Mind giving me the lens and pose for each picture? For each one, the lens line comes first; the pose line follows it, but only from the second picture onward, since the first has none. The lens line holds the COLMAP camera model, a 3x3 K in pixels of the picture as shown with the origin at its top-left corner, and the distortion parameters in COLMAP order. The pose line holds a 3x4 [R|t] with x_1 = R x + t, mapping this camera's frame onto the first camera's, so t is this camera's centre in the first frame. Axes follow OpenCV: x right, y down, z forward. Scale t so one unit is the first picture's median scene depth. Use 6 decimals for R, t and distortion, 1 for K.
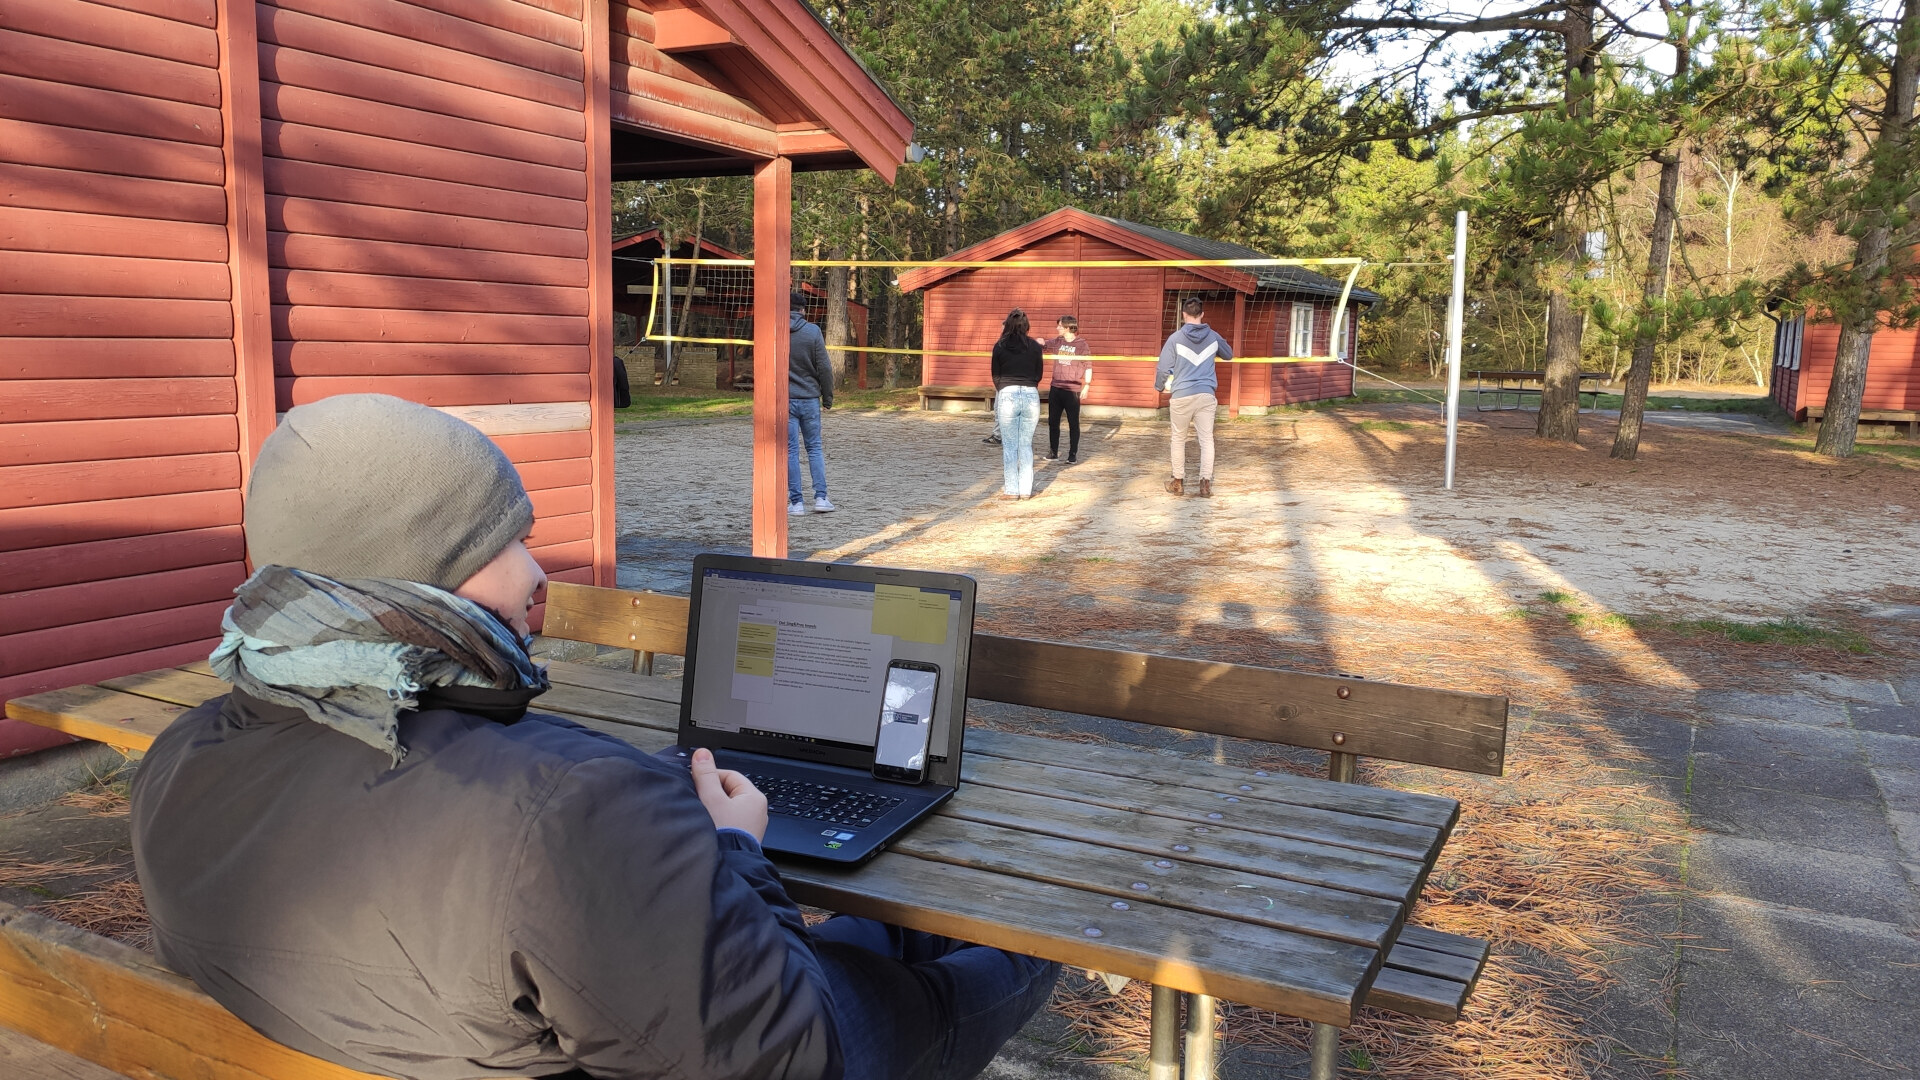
lens RADIAL K [[1445.2, 0, 966.0], [0, 1445.2, 547.1], [0, 0, 1]] dist [0.121311, -0.115397]
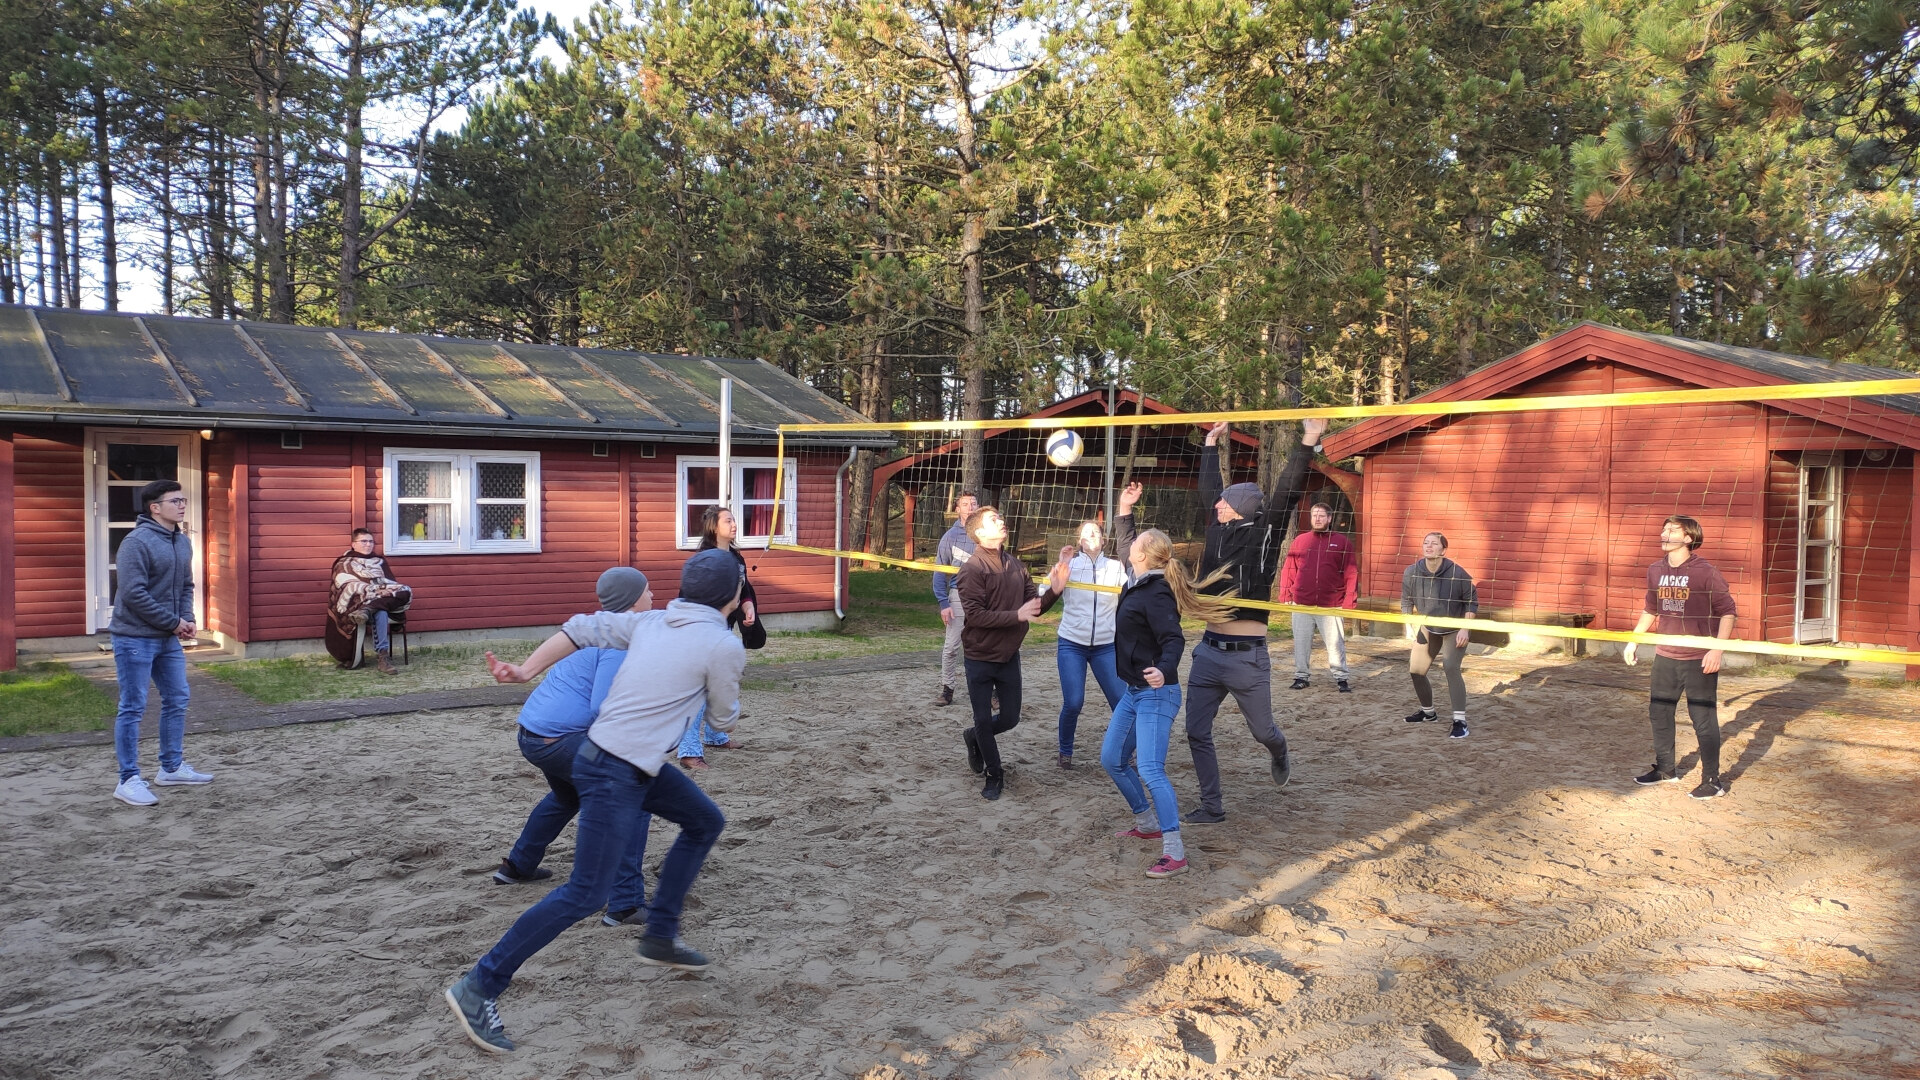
lens RADIAL K [[1445.2, 0, 966.0], [0, 1445.2, 547.1], [0, 0, 1]] dist [0.121311, -0.115397]
pose [[0.913066, 0.002016, -0.407806, 0.086967], [-0.047279, 0.993768, -0.100944, -0.065210], [0.405061, 0.111449, 0.907472, 0.343742]]
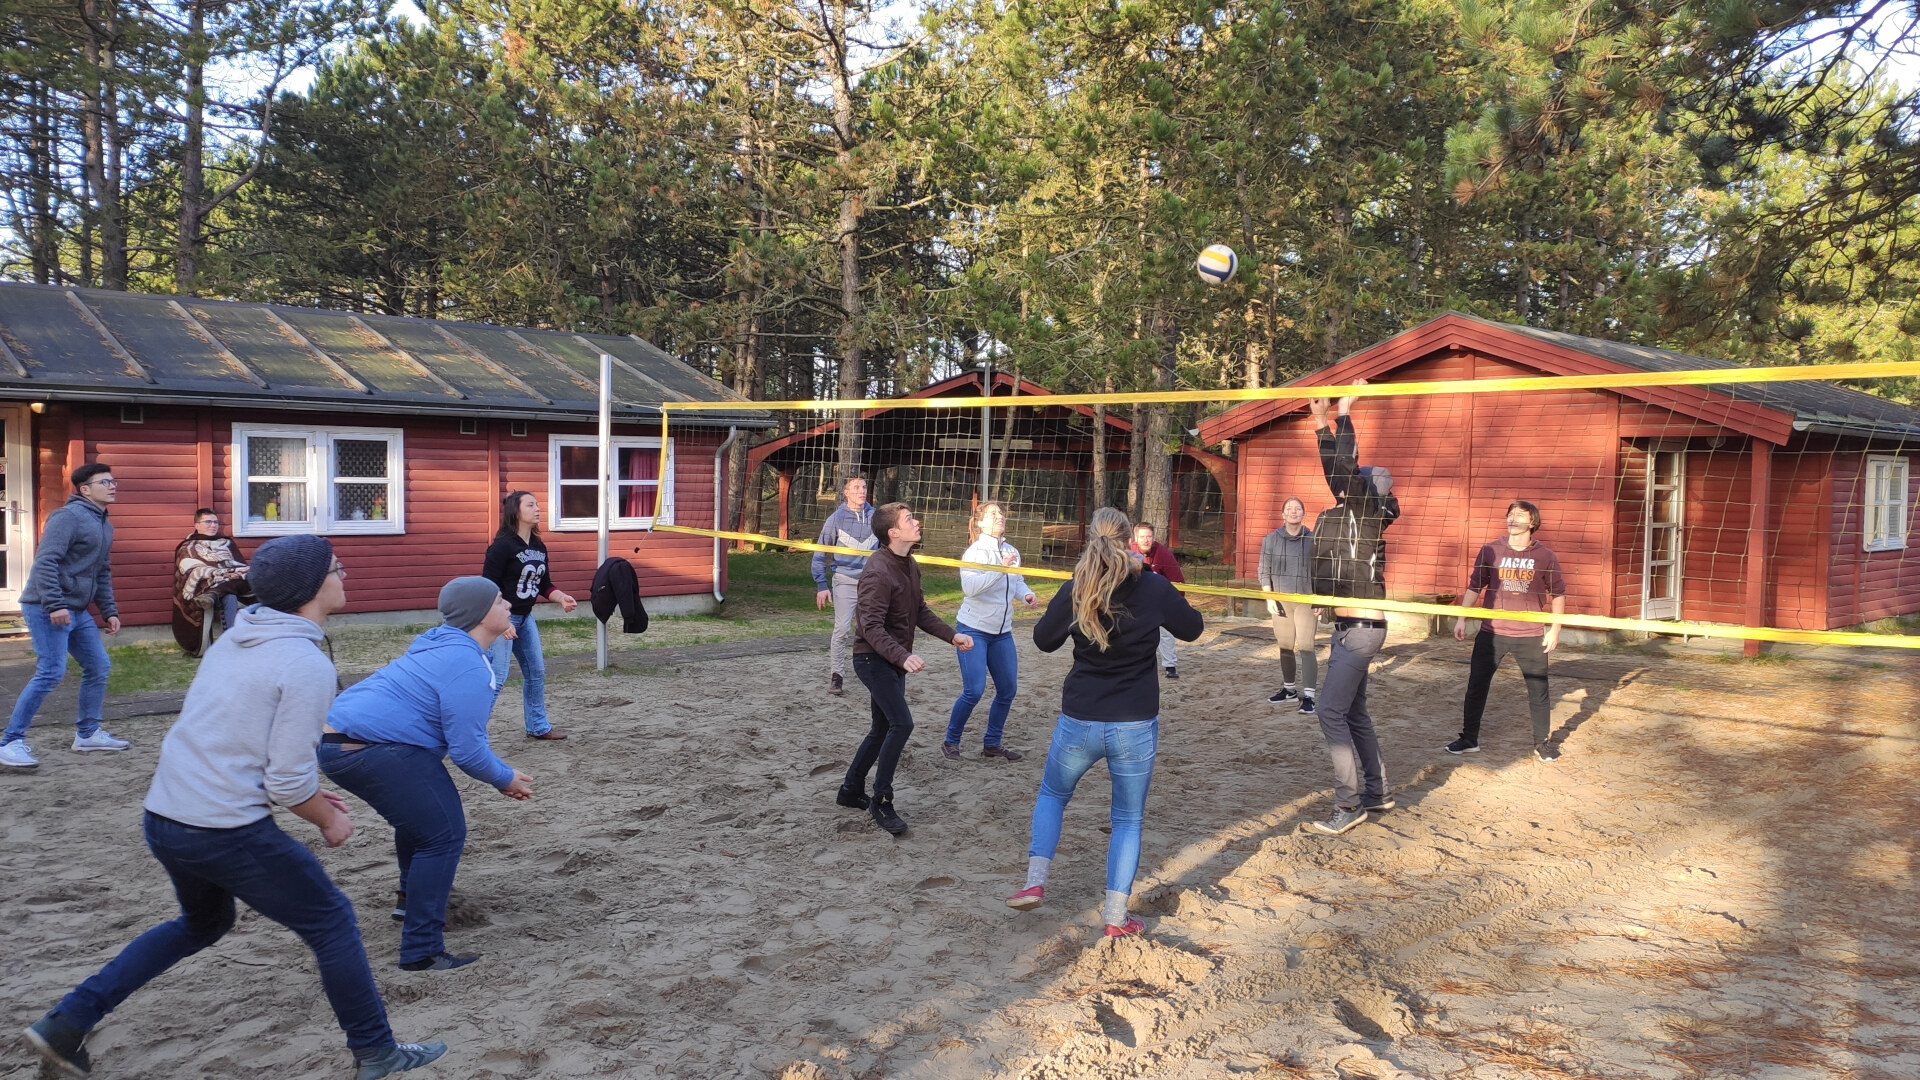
lens RADIAL K [[1445.2, 0, 966.0], [0, 1445.2, 547.1], [0, 0, 1]] dist [0.121311, -0.115397]
pose [[0.945706, 0.006948, -0.324950, 0.080797], [-0.039033, 0.994964, -0.092325, -0.065359], [0.322672, 0.099996, 0.941214, 0.344845]]
